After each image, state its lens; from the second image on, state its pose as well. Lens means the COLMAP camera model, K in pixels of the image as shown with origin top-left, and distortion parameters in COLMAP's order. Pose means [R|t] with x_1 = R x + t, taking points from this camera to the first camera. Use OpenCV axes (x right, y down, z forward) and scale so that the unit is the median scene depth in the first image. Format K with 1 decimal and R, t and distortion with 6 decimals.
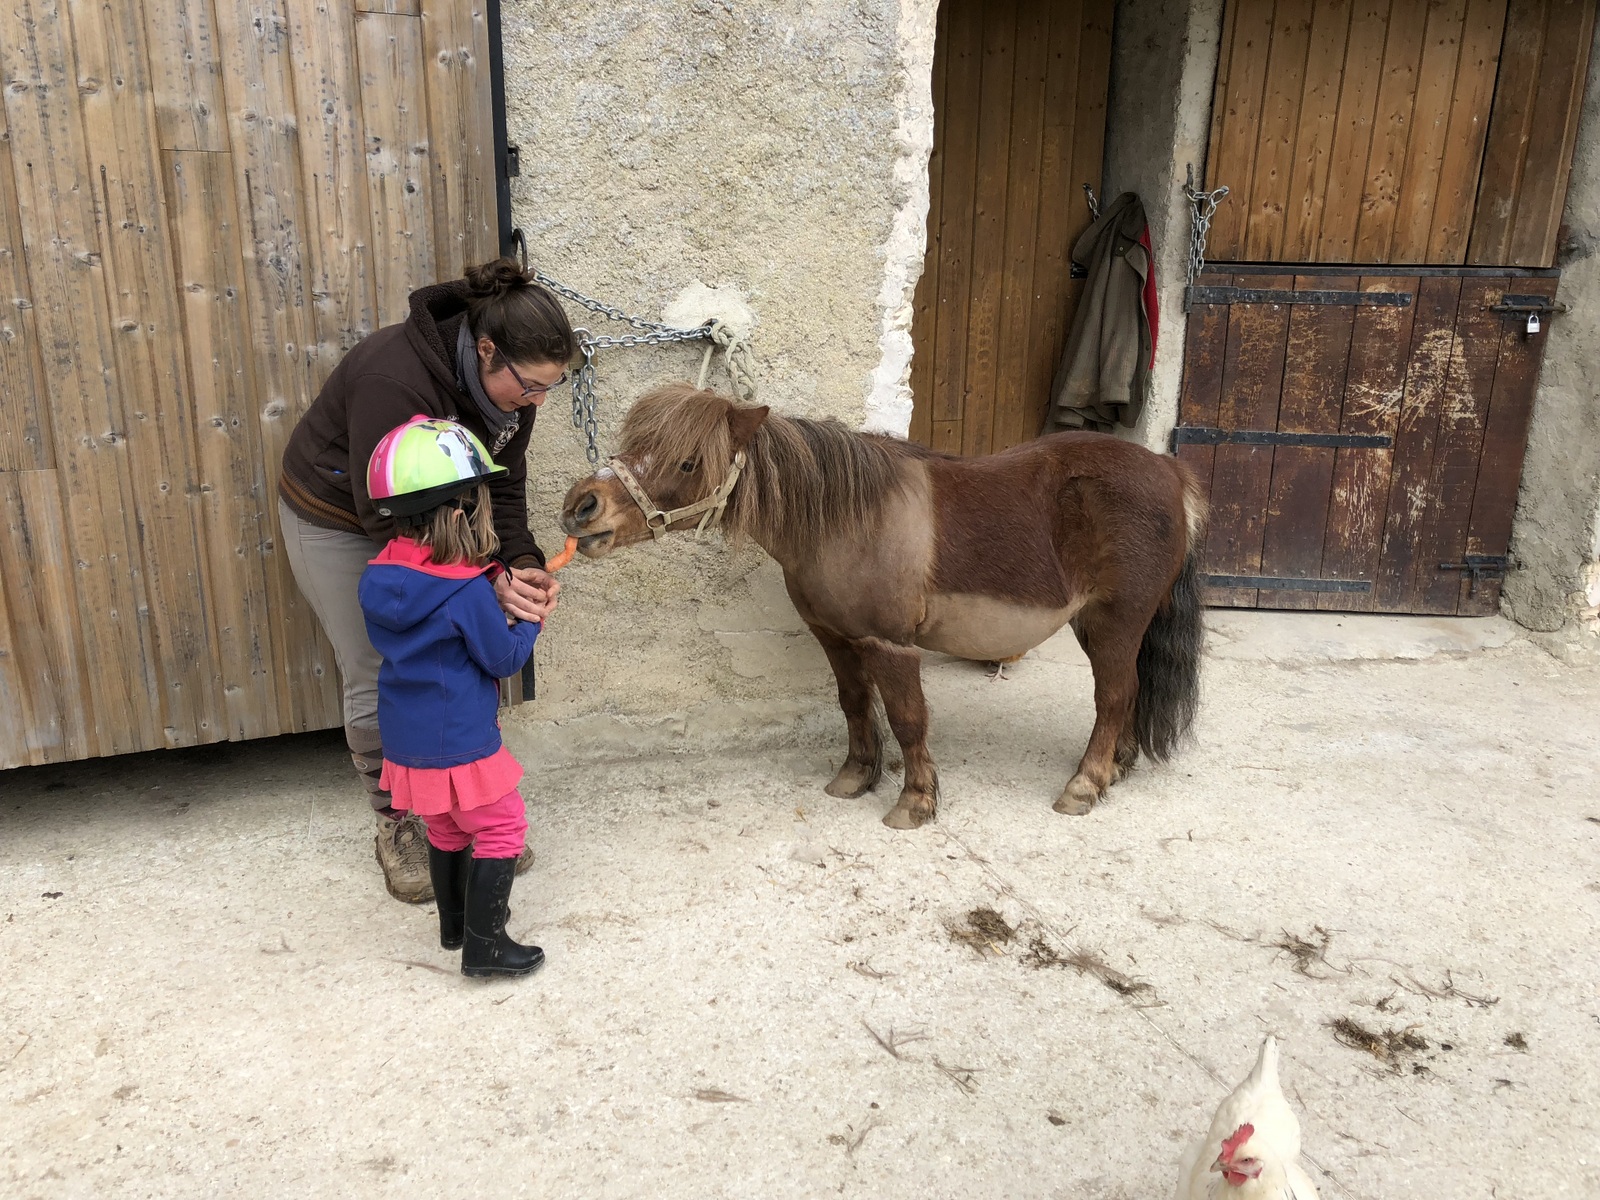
lens RADIAL K [[1315.2, 0, 810.2], [0, 1315.2, 595.1], [0, 0, 1]] dist [0.048481, -0.009677]
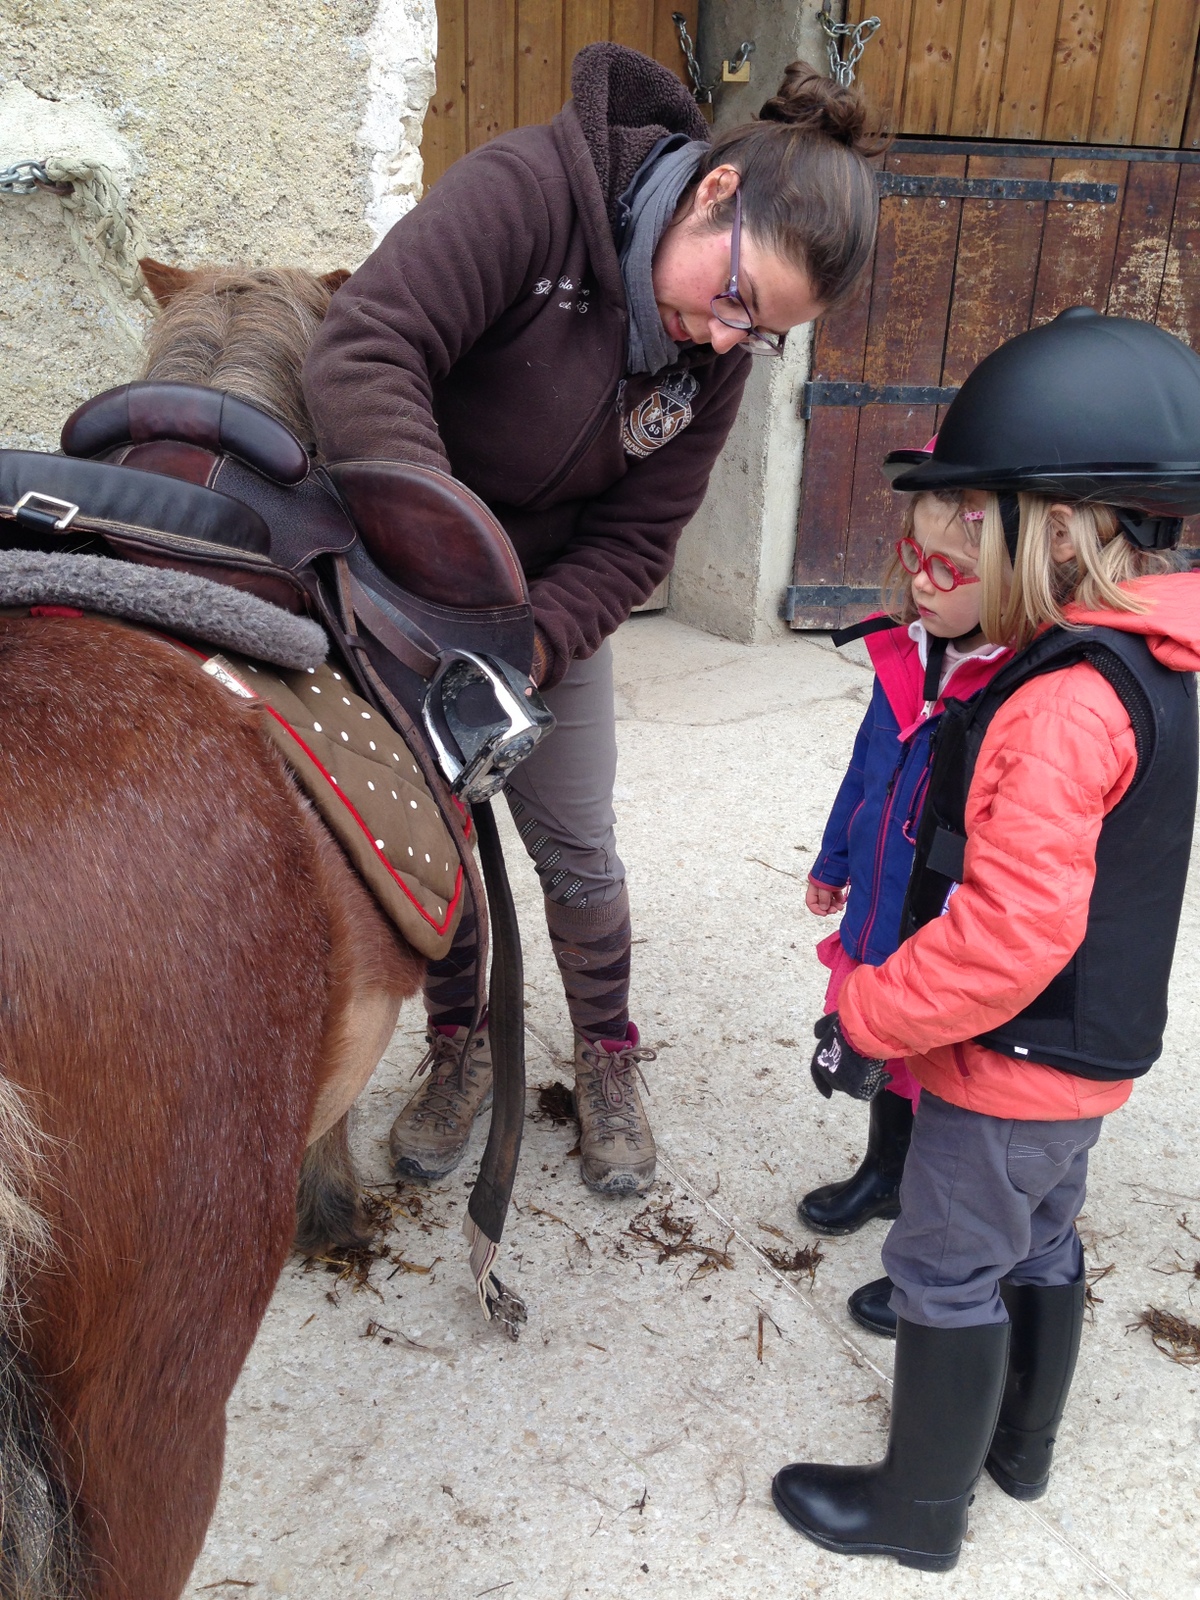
lens RADIAL K [[1432.3, 0, 586.1], [0, 1432.3, 801.9], [0, 0, 1]] dist [0.113440, -0.161195]
pose [[0.986767, -0.056707, 0.151903, 0.025307], [0.036215, 0.990262, 0.134420, -0.011050], [-0.158046, -0.127140, 0.979212, 0.223415]]
